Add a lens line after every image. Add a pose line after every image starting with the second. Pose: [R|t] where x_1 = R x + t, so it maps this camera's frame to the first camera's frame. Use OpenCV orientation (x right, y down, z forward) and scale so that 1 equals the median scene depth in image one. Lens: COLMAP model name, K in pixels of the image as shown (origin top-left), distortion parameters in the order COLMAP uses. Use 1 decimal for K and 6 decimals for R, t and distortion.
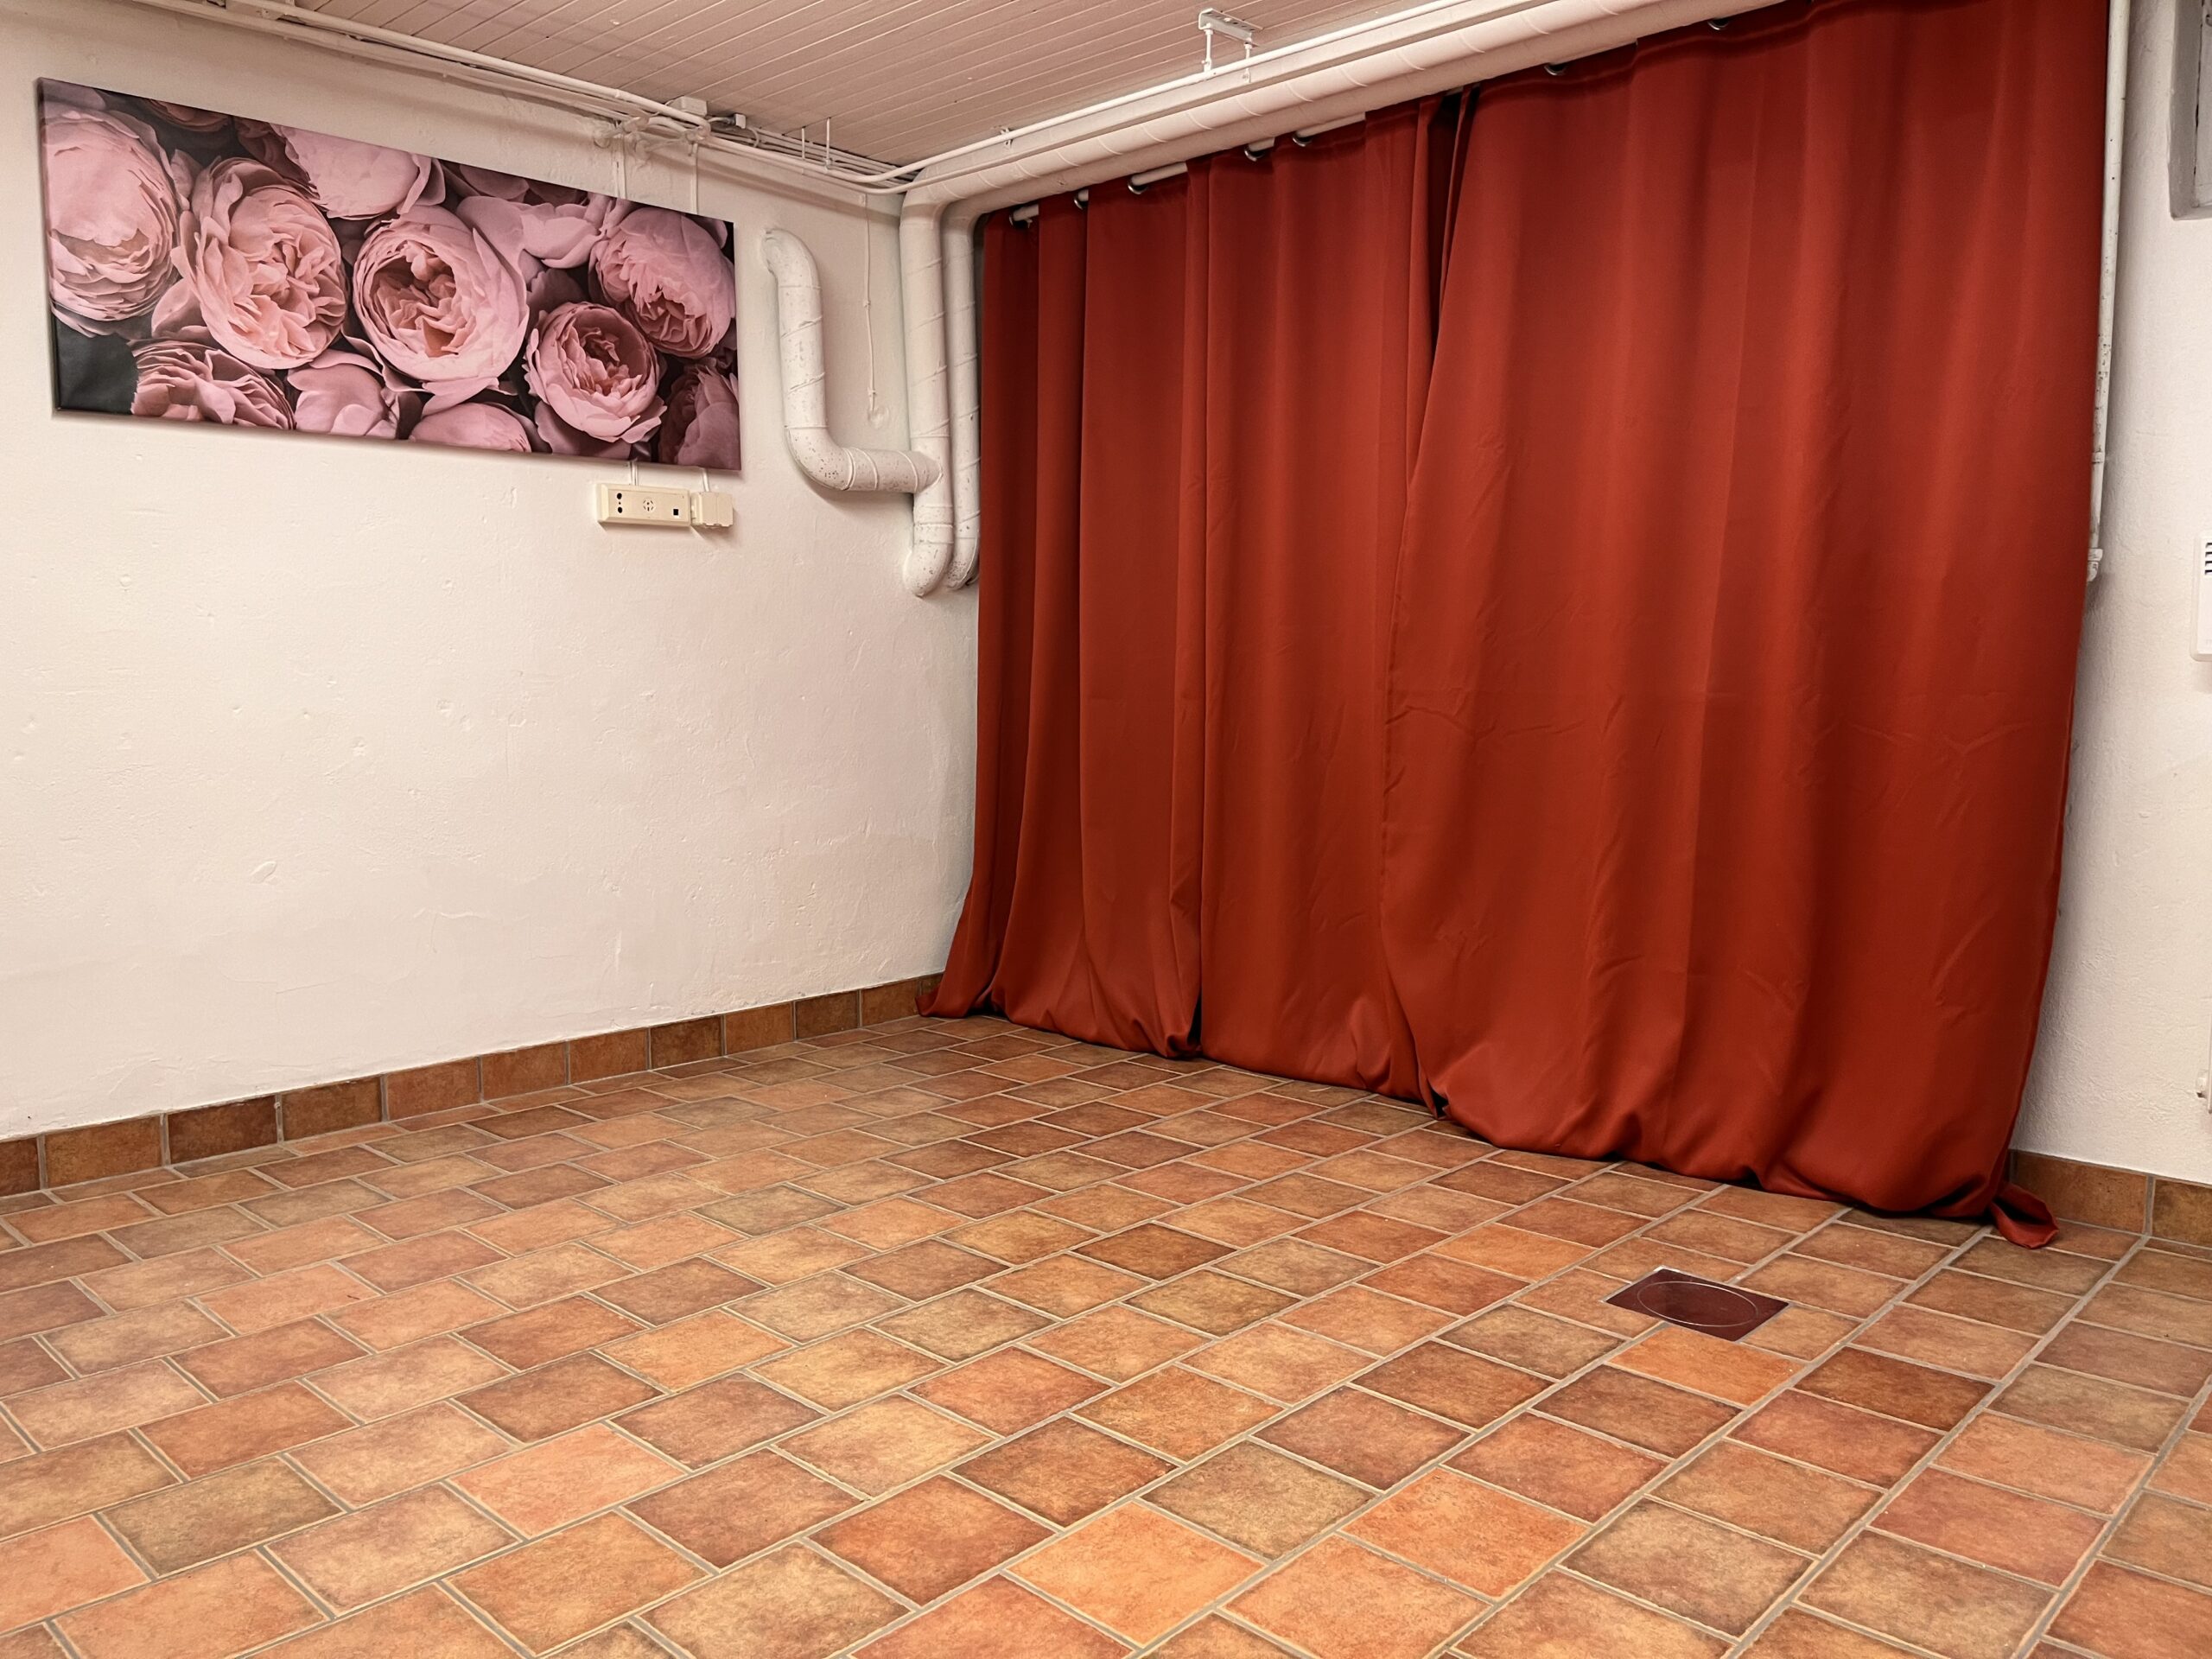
lens RADIAL K [[1677.8, 0, 1115.6], [0, 1677.8, 829.7], [0, 0, 1]] dist [0.048960, -0.069894]
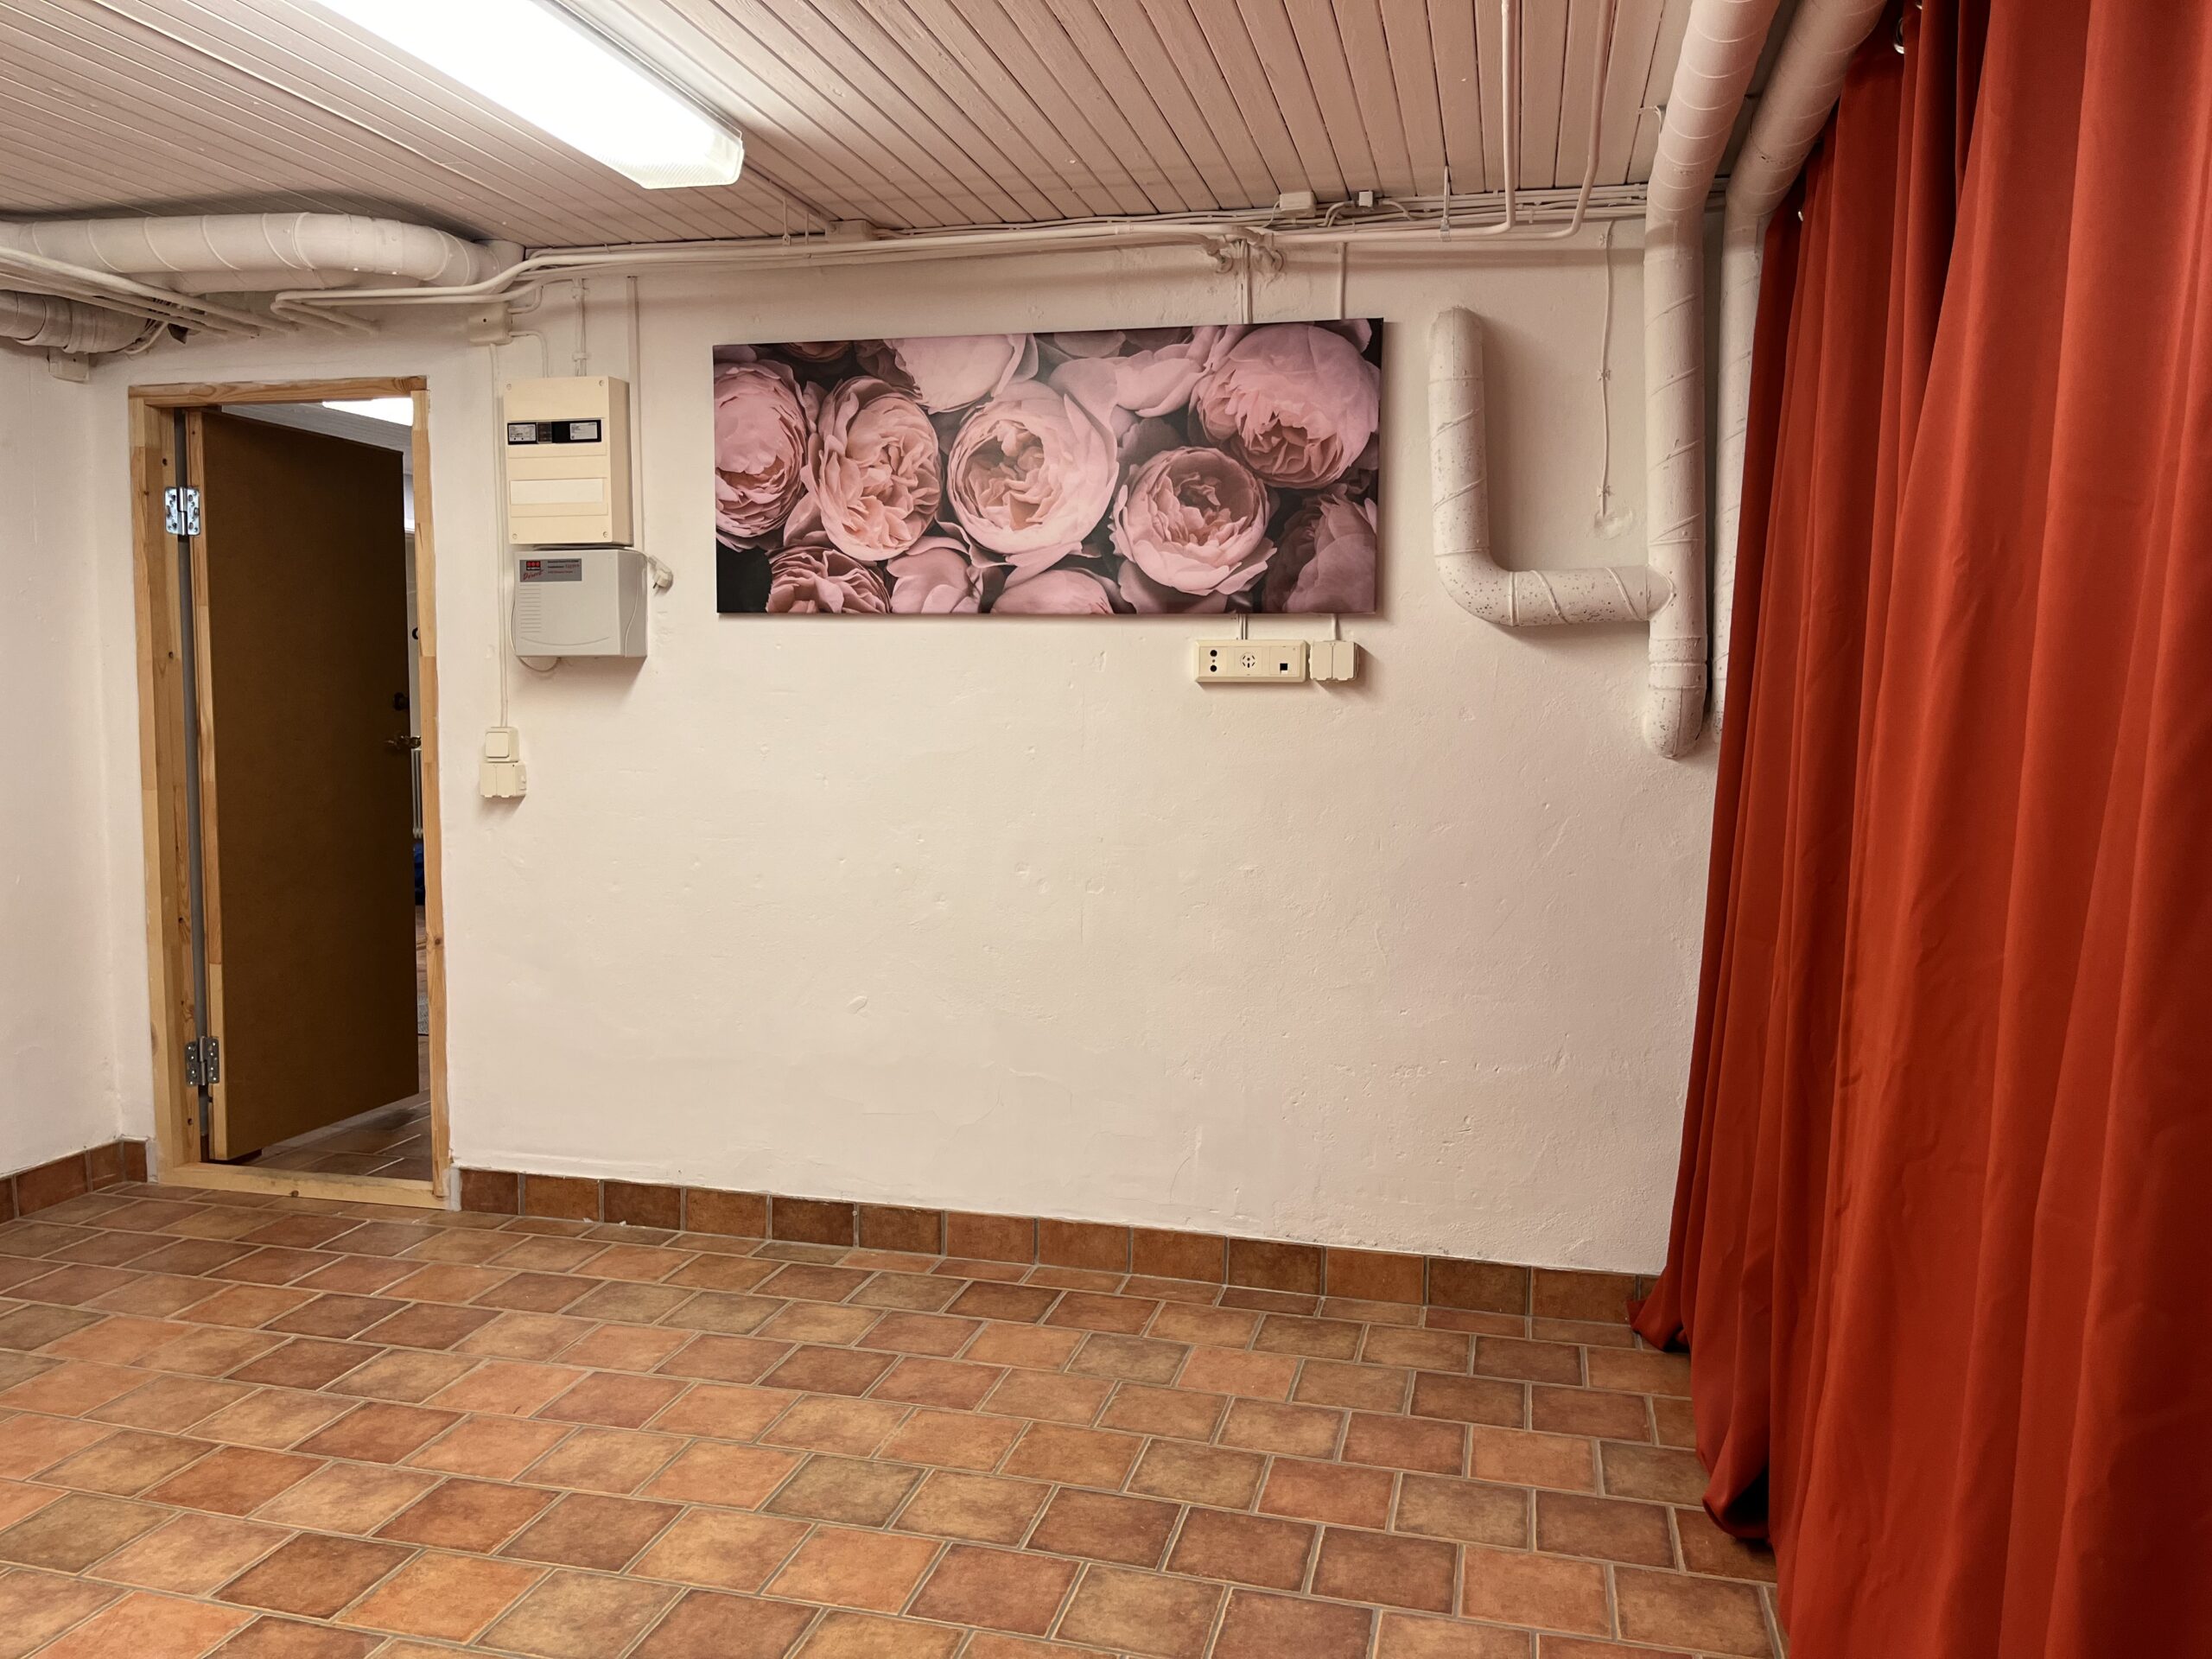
lens RADIAL K [[1677.8, 0, 1109.9], [0, 1677.8, 840.7], [0, 0, 1]] dist [0.048960, -0.069894]
pose [[0.494901, 0.087153, -0.864568, 0.522843], [-0.103069, 0.993821, 0.041184, -0.143777], [0.862815, 0.068728, 0.500826, 0.564708]]
